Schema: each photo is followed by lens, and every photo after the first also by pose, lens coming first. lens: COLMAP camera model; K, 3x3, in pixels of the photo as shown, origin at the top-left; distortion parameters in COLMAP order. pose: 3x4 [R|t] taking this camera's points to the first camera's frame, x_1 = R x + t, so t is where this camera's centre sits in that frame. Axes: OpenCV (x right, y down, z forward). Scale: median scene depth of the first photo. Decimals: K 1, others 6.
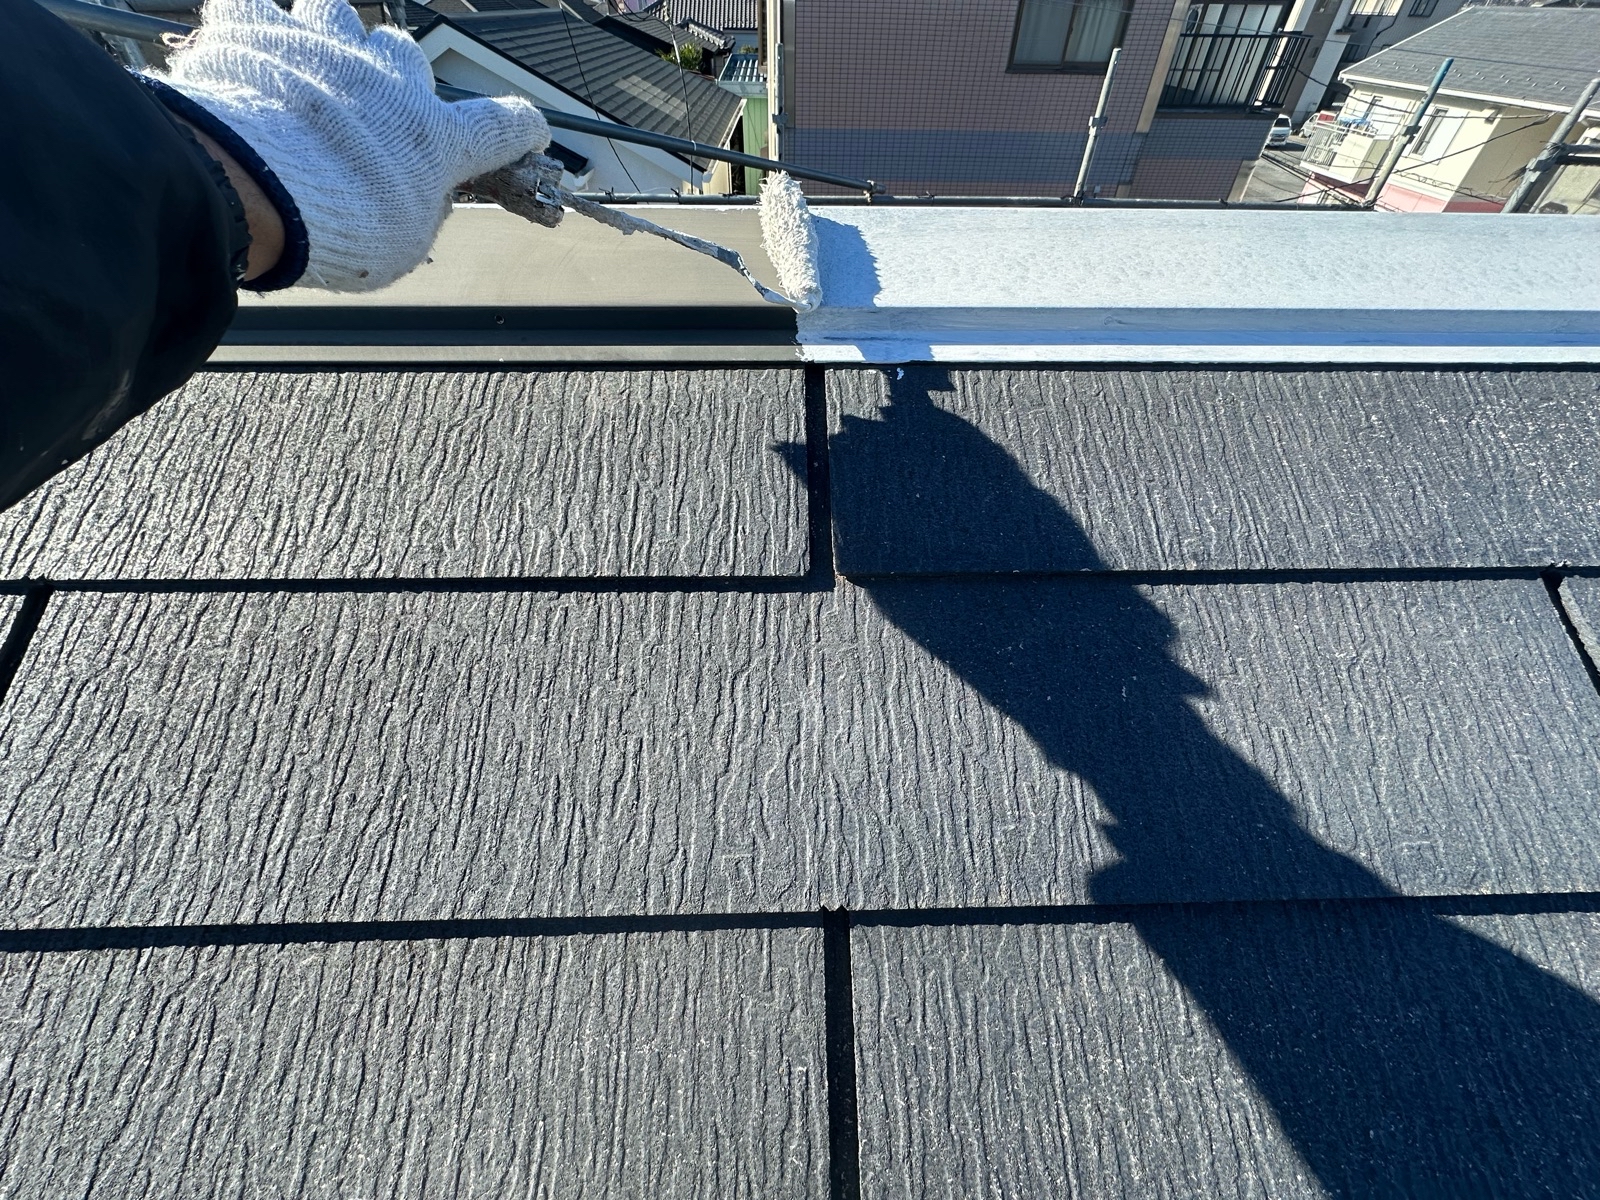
lens RADIAL K [[631.8, 0, 803.3], [0, 631.8, 596.9], [0, 0, 1]] dist [-0.003037, 0.000434]
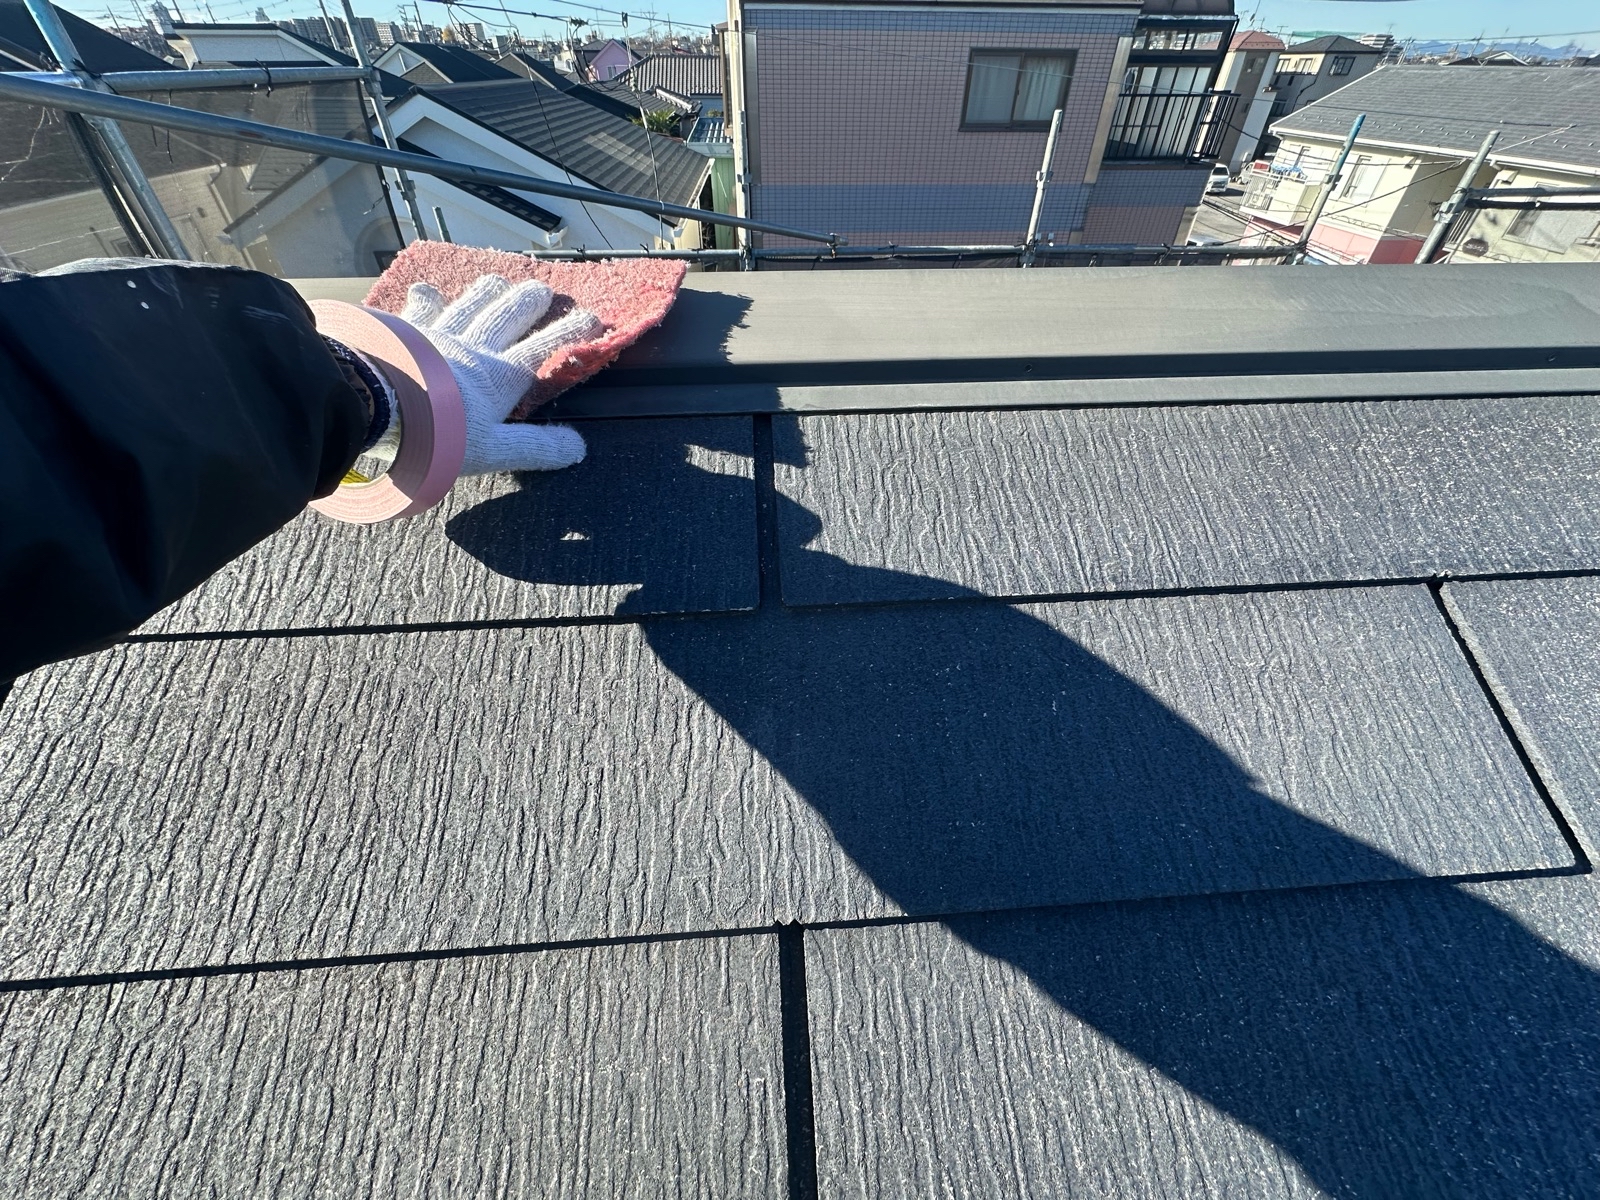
lens RADIAL K [[631.8, 0, 803.7], [0, 631.8, 598.5], [0, 0, 1]] dist [-0.003037, 0.000434]
pose [[0.998970, -0.035878, 0.027772, 0.059879], [0.037408, 0.997690, -0.056701, 0.012976], [-0.025673, 0.057682, 0.998005, -0.077187]]
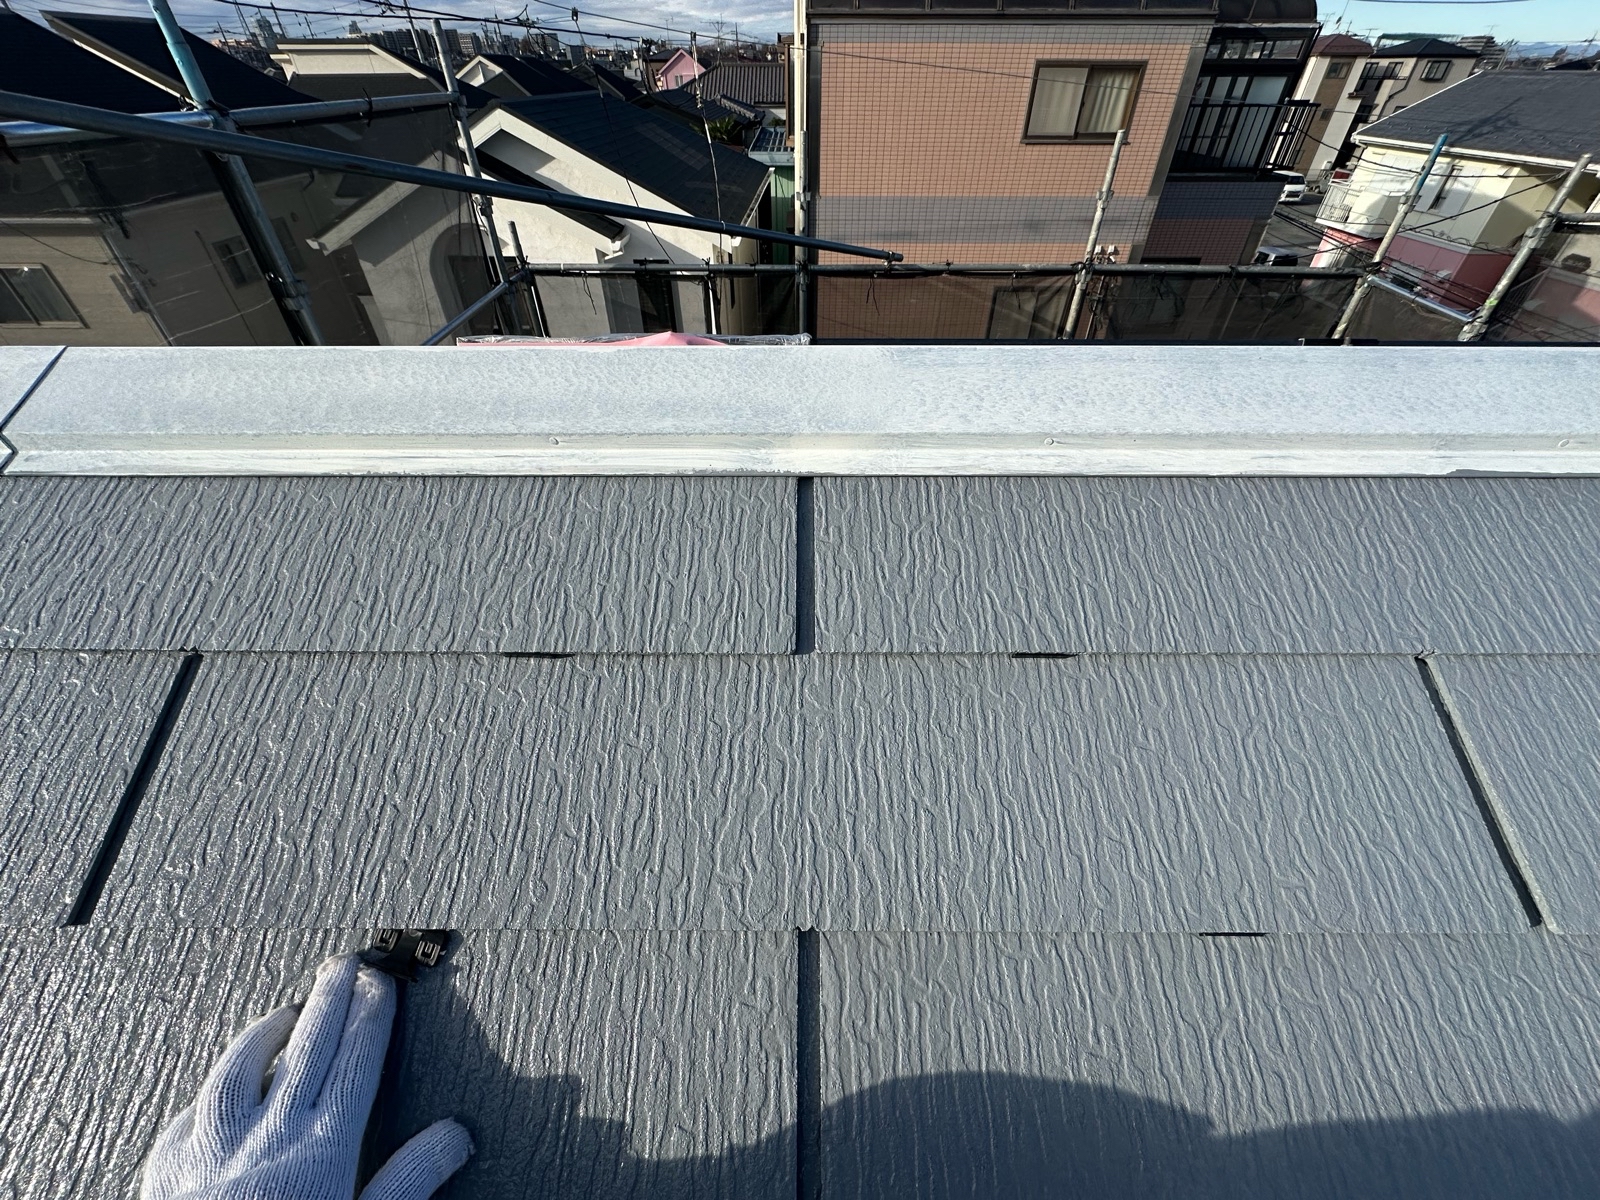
lens RADIAL K [[631.8, 0, 804.5], [0, 631.8, 599.4], [0, 0, 1]] dist [-0.003037, 0.000434]
pose [[0.999375, 0.009365, -0.034094, 0.073852], [-0.011430, 0.998079, -0.060894, -0.070726], [0.033458, 0.061246, 0.997562, -0.254267]]
